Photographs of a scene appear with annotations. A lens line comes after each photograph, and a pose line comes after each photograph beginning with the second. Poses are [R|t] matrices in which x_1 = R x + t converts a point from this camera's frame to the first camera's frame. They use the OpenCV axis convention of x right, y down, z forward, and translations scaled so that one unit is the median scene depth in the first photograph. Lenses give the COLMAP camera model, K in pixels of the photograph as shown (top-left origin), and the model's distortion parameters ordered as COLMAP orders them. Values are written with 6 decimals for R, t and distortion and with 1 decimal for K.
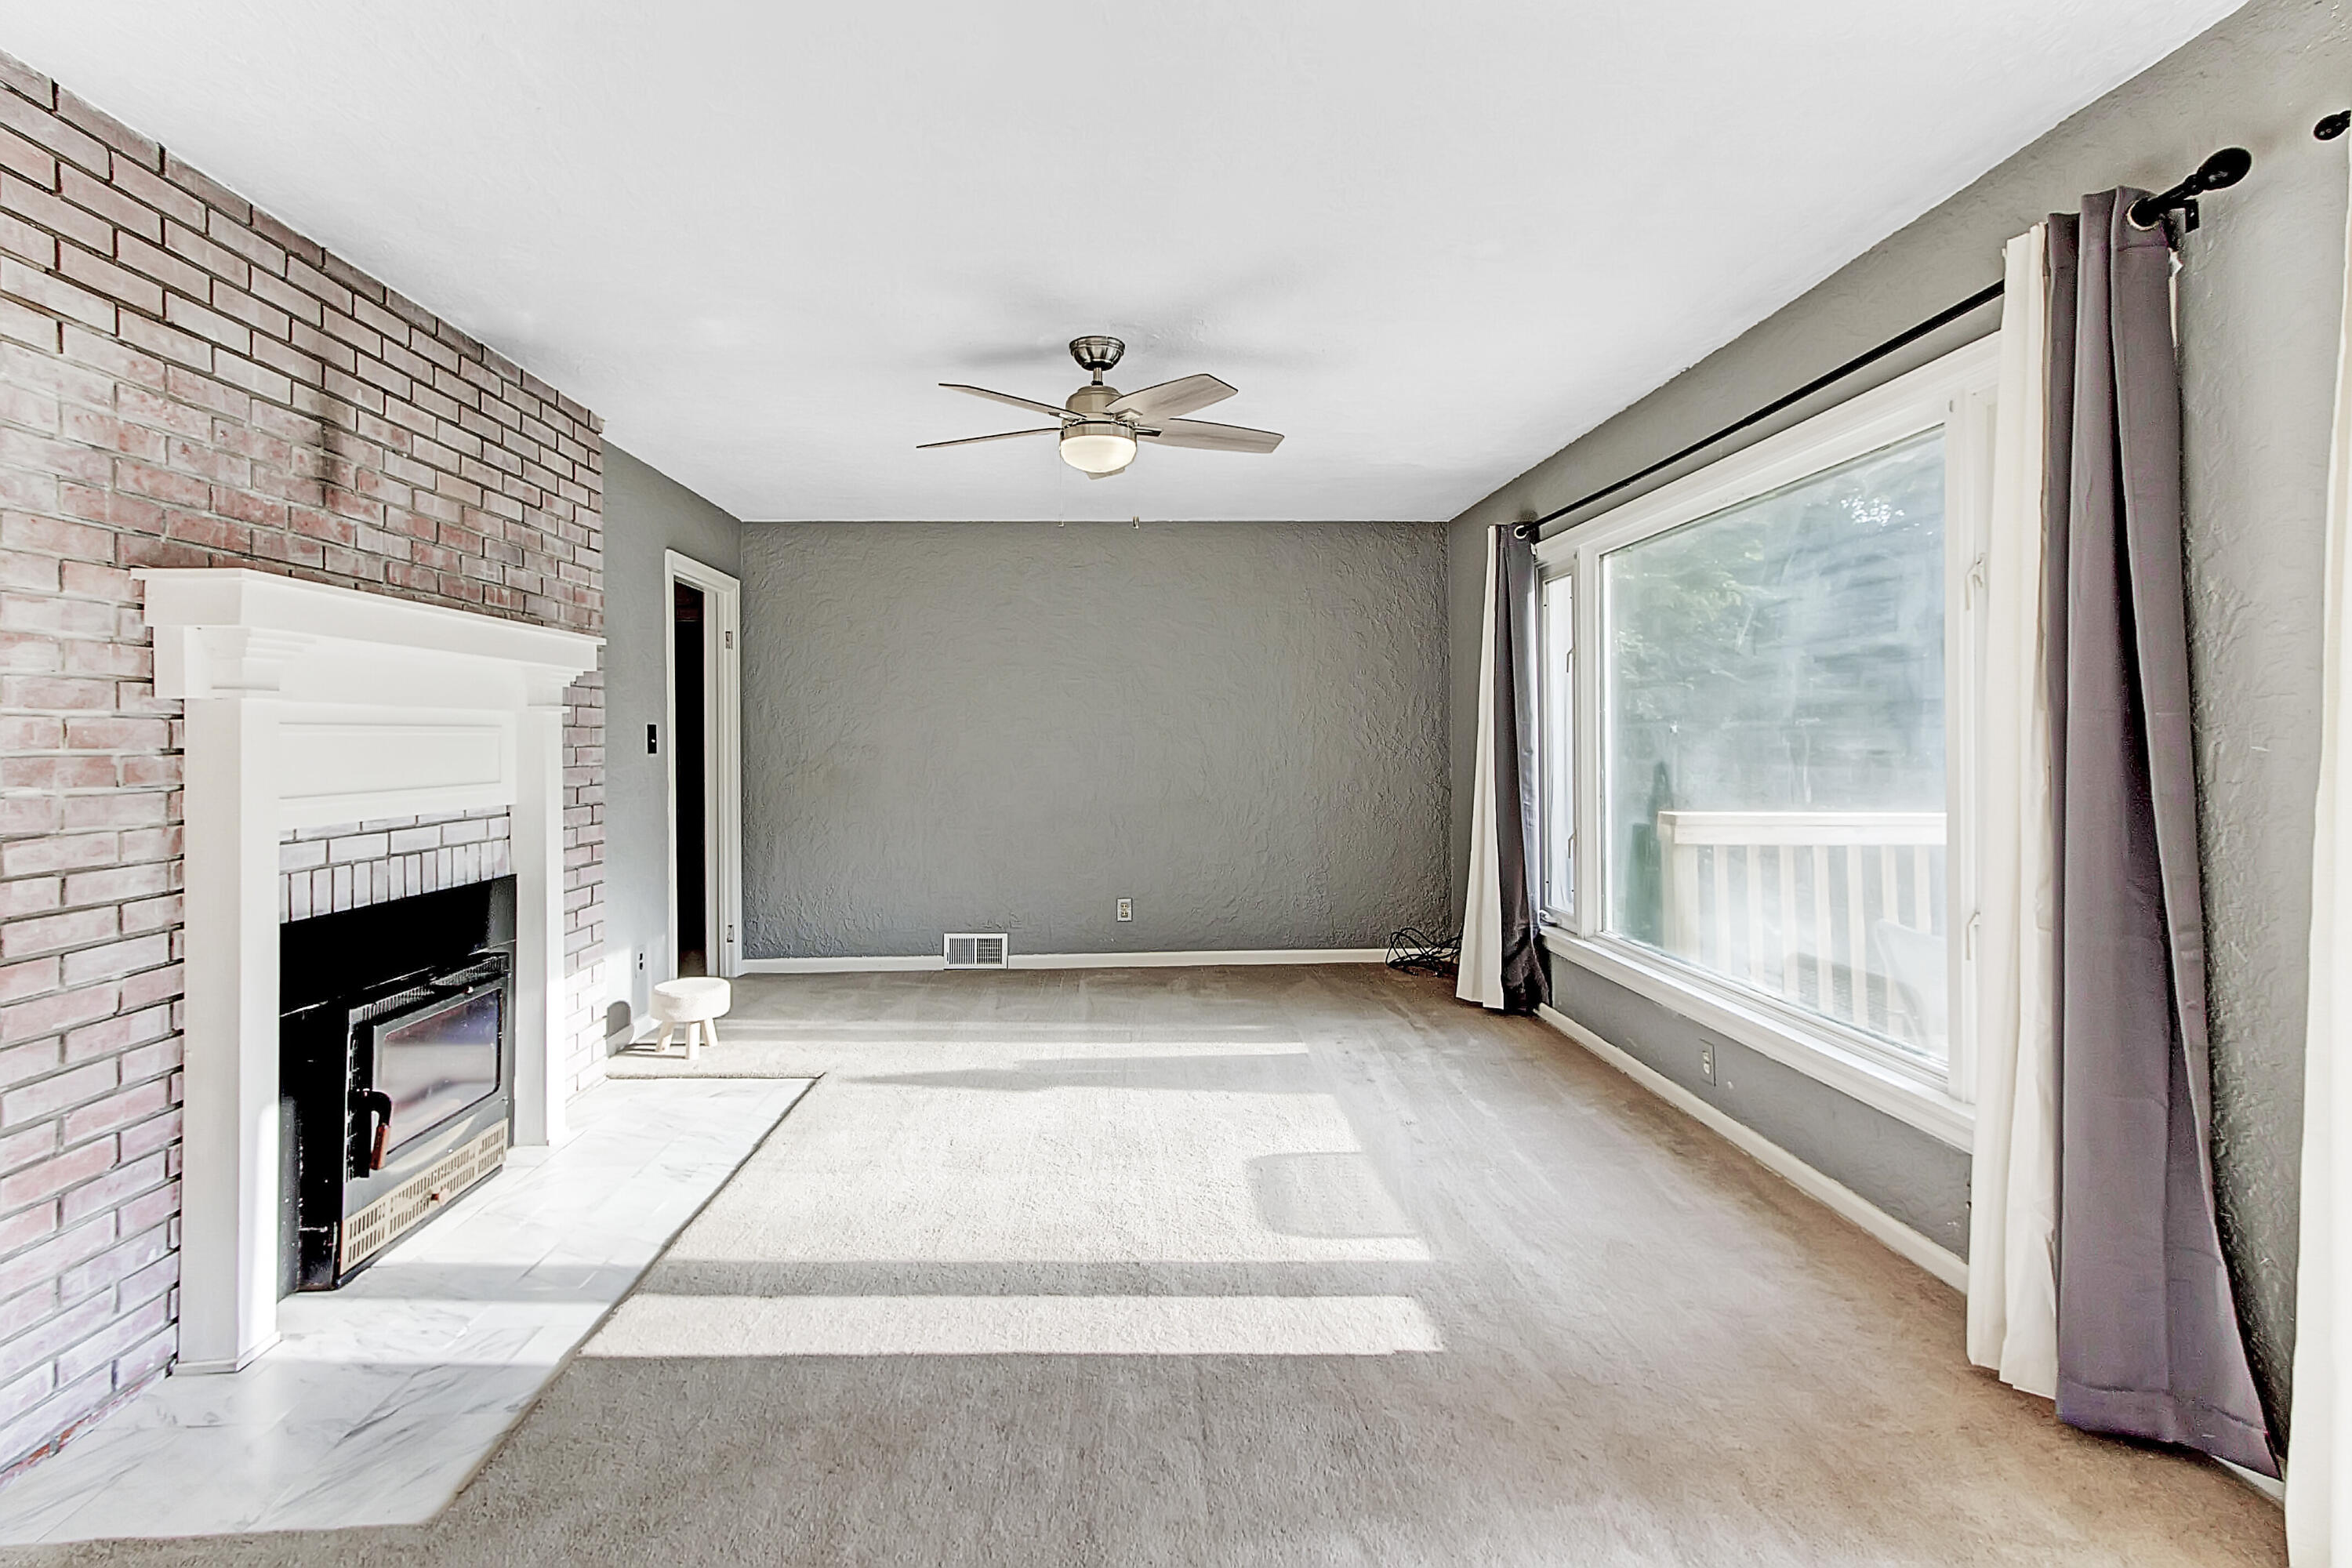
lens RADIAL K [[1122.8, 0, 1149.4], [0, 1122.8, 724.1], [0, 0, 1]] dist [-0.001557, -0.000378]
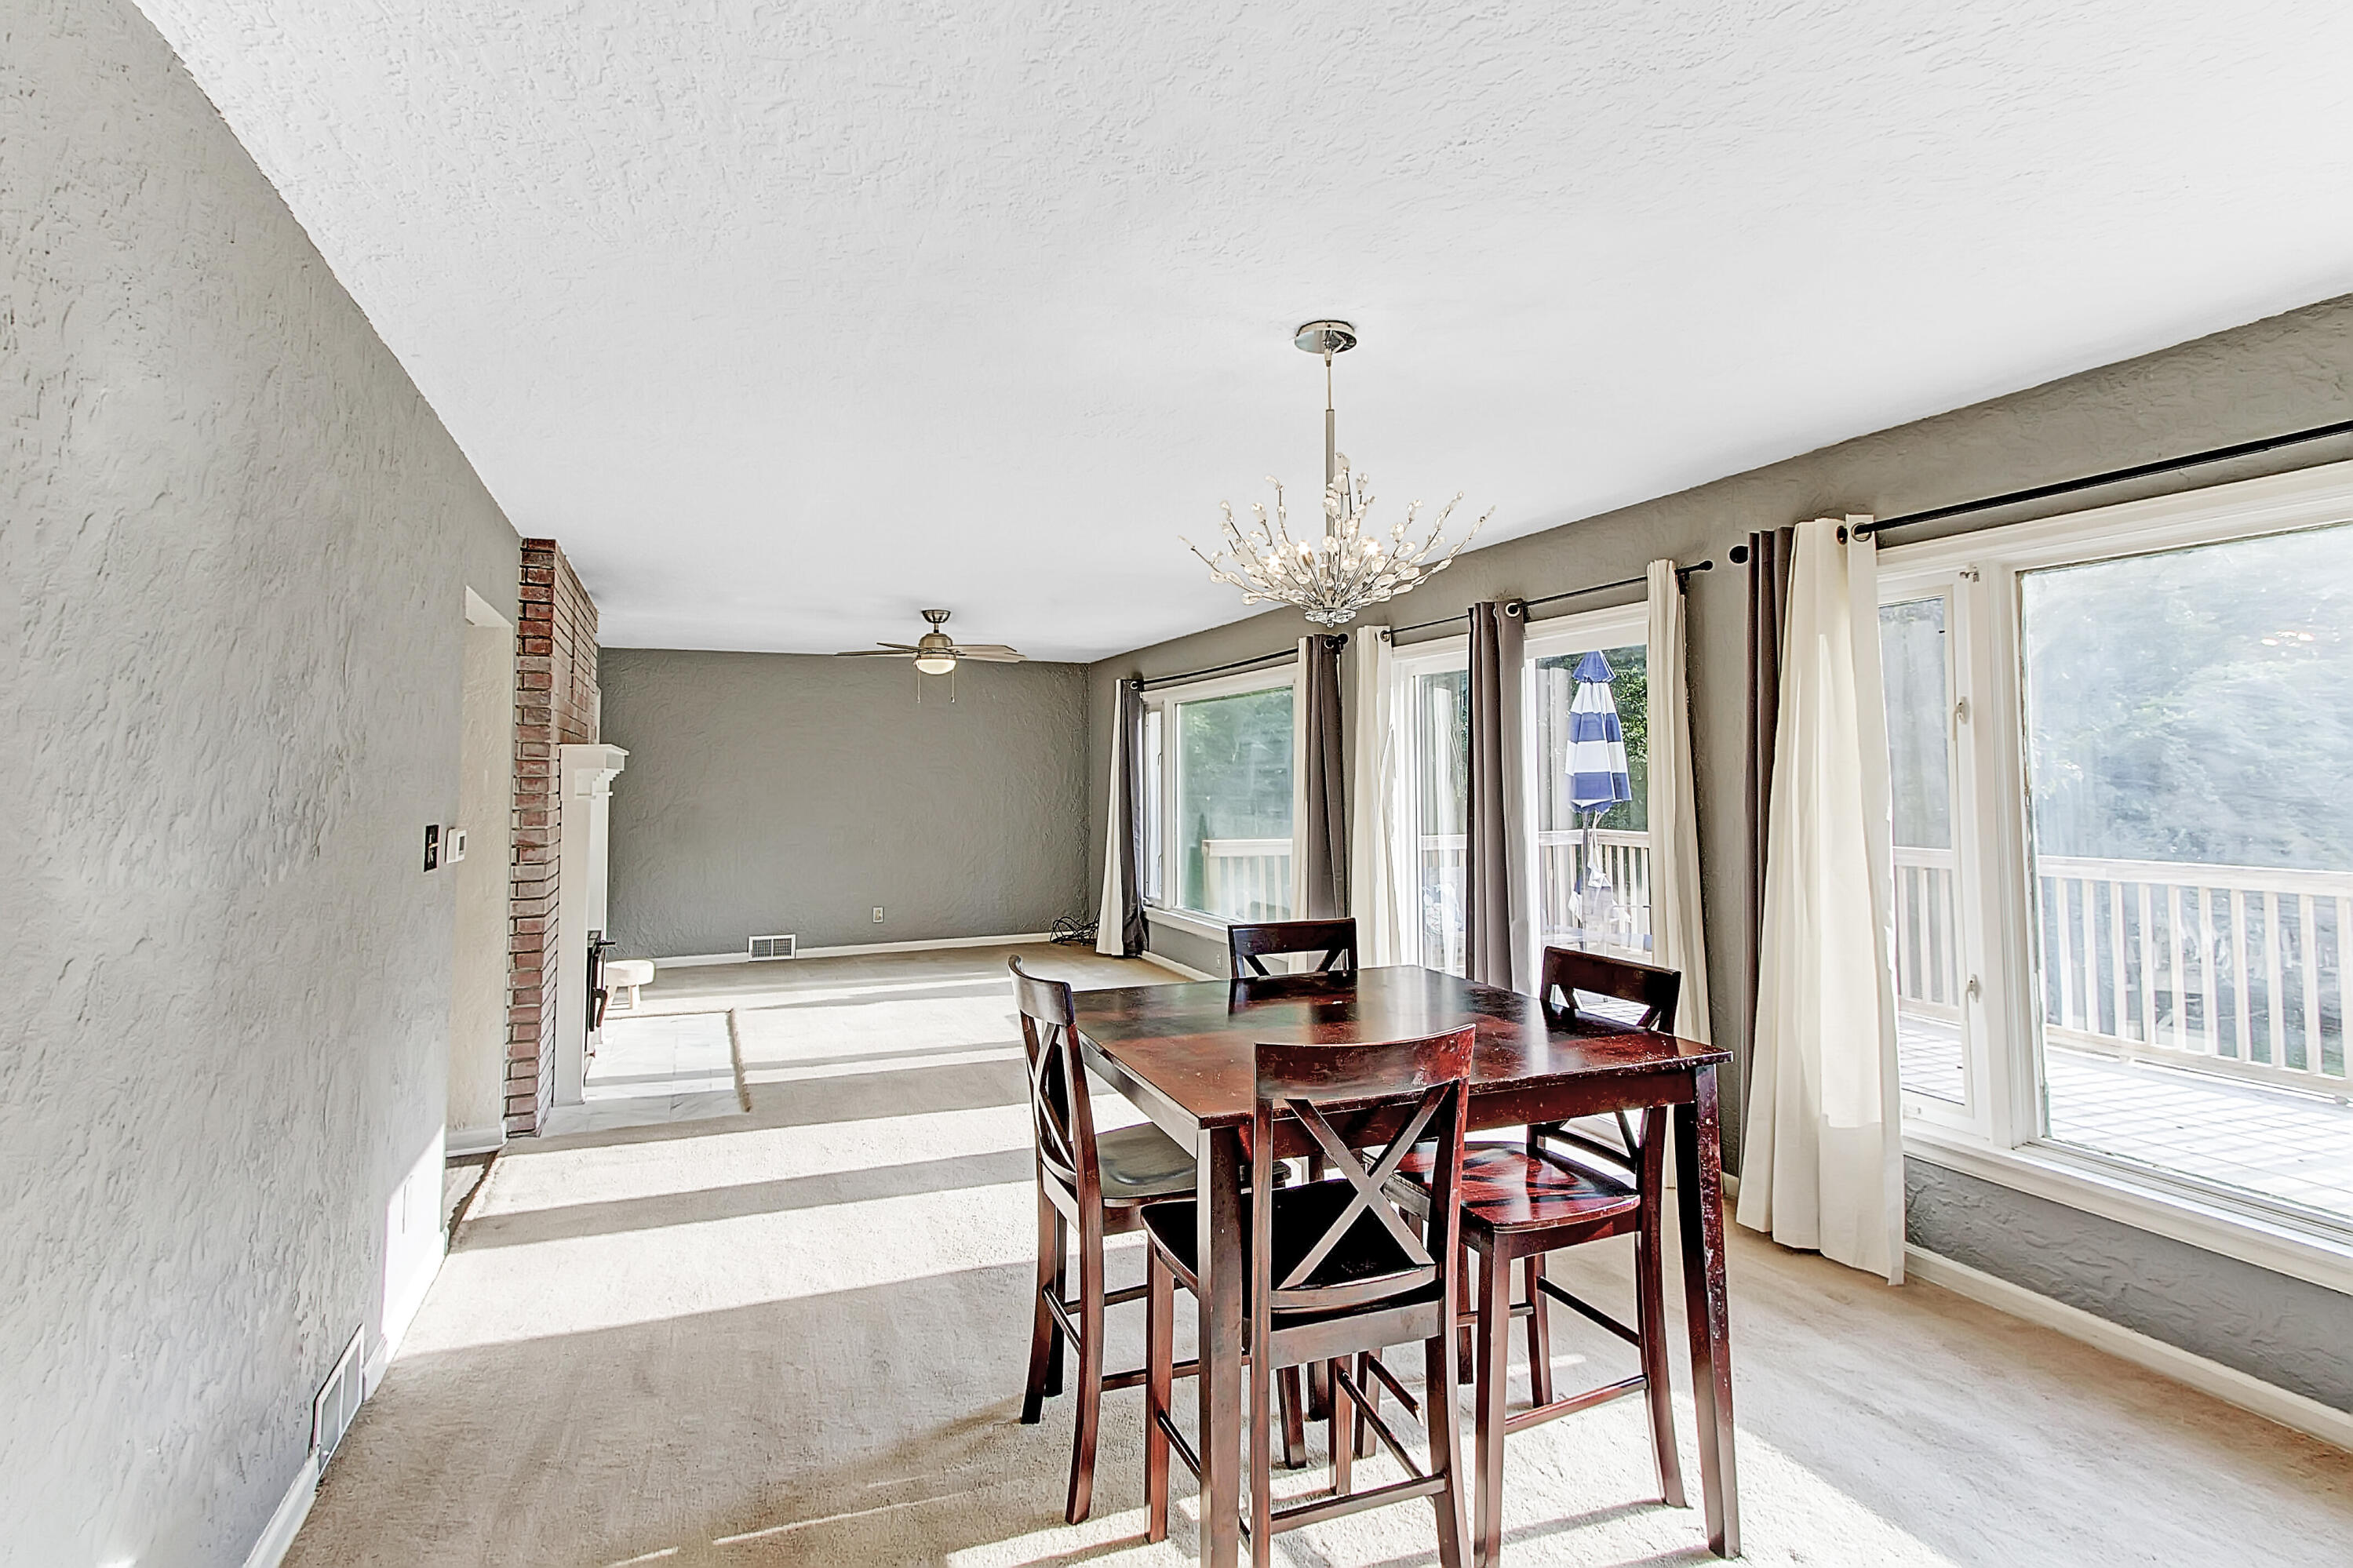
lens RADIAL K [[1123.2, 0, 1149.9], [0, 1123.2, 724.1], [0, 0, 1]] dist [-0.001557, -0.000378]
pose [[0.942745, 0.016789, 0.333093, -0.435449], [-0.004833, 0.999315, -0.036689, -0.080416], [-0.333481, 0.032979, 0.942180, -1.254393]]
